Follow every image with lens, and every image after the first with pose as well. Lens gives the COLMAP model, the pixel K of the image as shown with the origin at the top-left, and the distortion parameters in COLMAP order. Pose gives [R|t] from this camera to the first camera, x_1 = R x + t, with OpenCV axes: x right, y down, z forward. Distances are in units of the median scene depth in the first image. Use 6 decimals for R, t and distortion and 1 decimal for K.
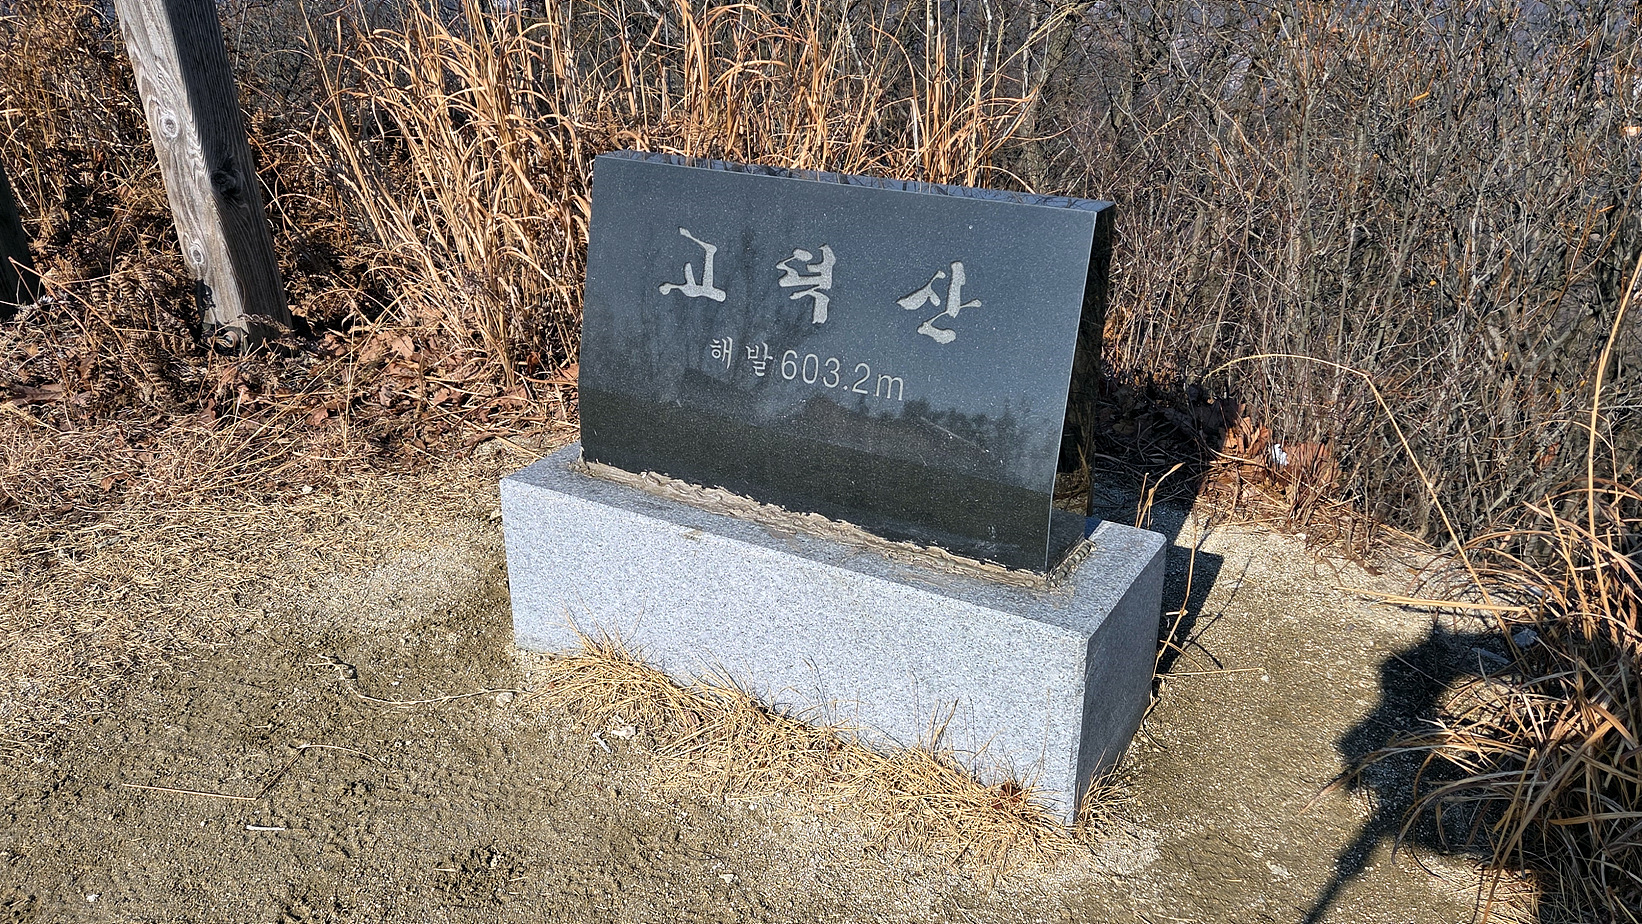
lens RADIAL K [[1530.1, 0, 828.1], [0, 1530.1, 451.8], [0, 0, 1]] dist [0.101649, -0.000370]
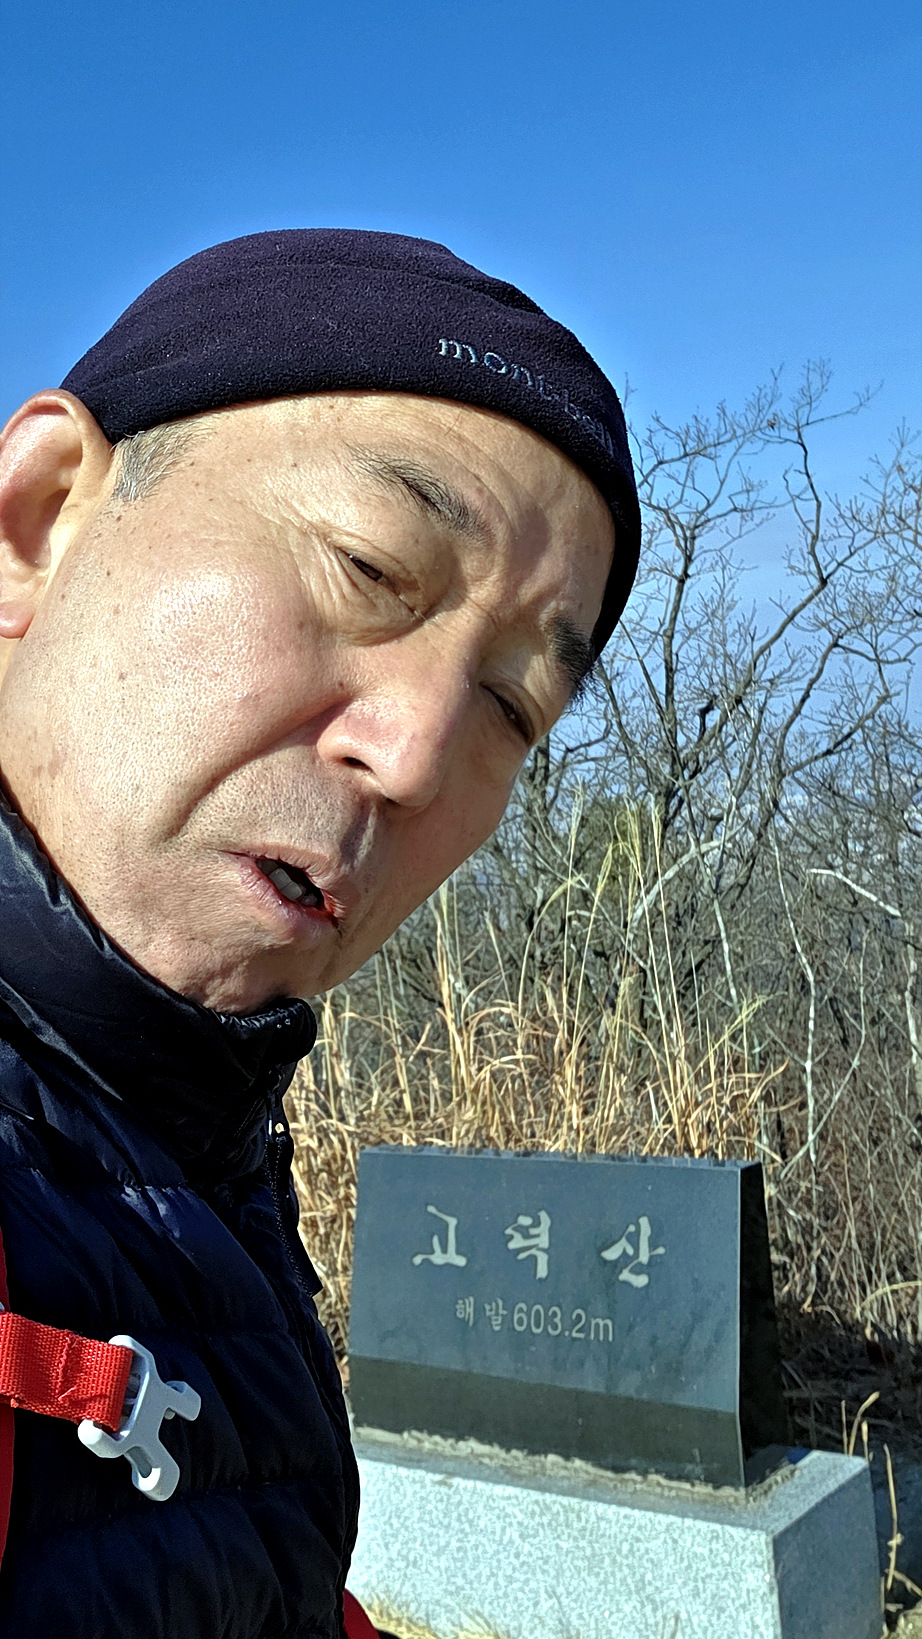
lens RADIAL K [[1501.3, 0, 455.2], [0, 1501.3, 813.4], [0, 0, 1]] dist [0.017893, -0.053591]
pose [[0.993321, -0.082285, -0.080891, 0.051879], [0.043620, 0.916799, -0.396960, 0.046086], [0.106824, 0.390780, 0.914264, -0.218338]]
